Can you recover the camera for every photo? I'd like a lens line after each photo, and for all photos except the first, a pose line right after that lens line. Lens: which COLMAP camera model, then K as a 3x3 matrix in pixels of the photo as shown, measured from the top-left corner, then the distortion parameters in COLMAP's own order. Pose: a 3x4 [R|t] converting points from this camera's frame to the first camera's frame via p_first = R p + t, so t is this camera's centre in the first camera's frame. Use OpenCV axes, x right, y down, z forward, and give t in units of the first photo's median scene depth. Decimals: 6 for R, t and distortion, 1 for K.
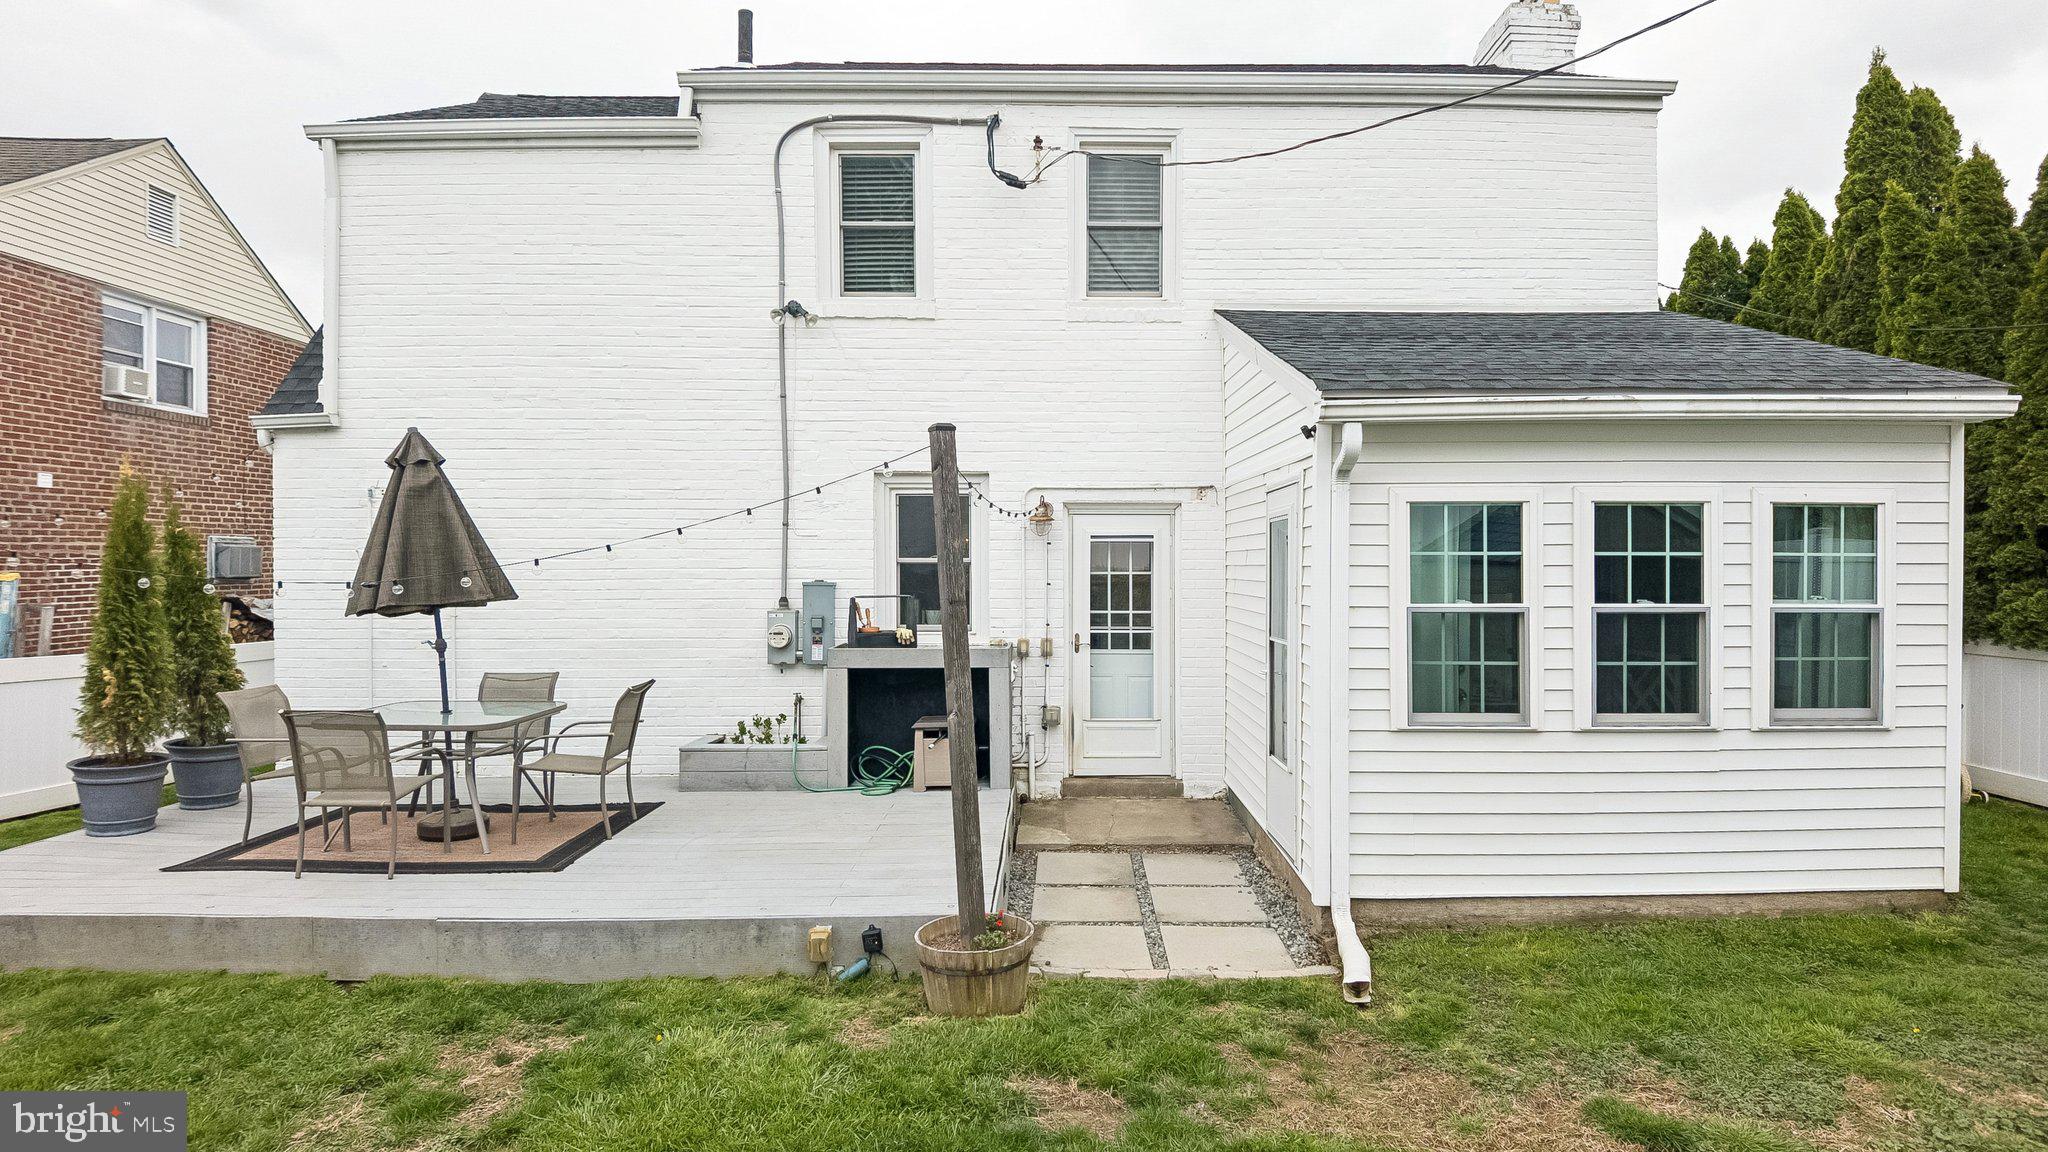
lens RADIAL K [[1077.9, 0, 1024.3], [0, 1077.9, 569.8], [0, 0, 1]] dist [-0.018483, -0.022126]
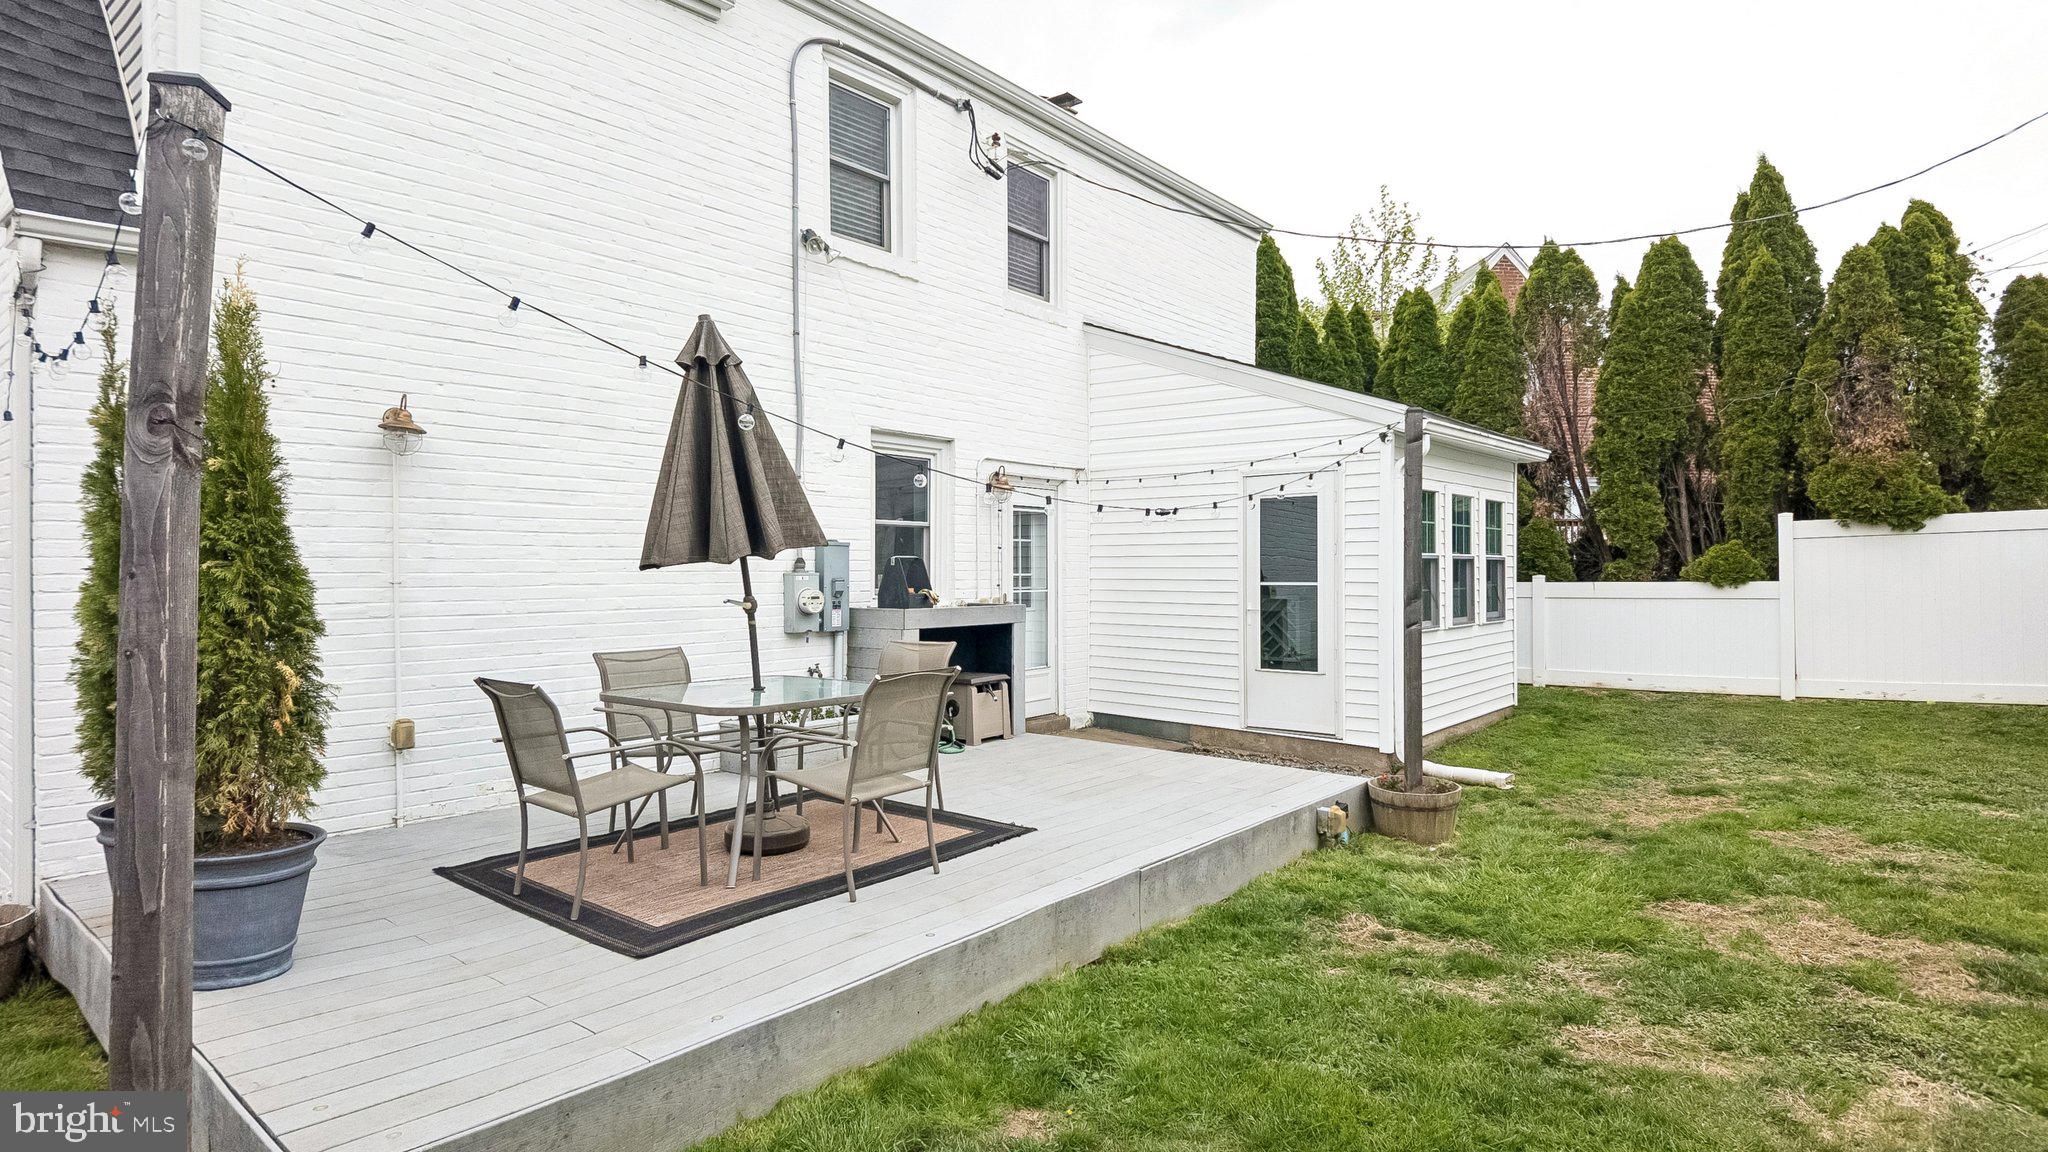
lens RADIAL K [[1077.9, 0, 1033.3], [0, 1077.9, 579.9], [0, 0, 1]] dist [-0.018483, -0.022126]
pose [[0.642491, -0.007428, 0.766257, -0.787194], [0.003684, 0.999971, 0.006605, 0.038569], [-0.766285, -0.001421, 0.642500, 0.273283]]
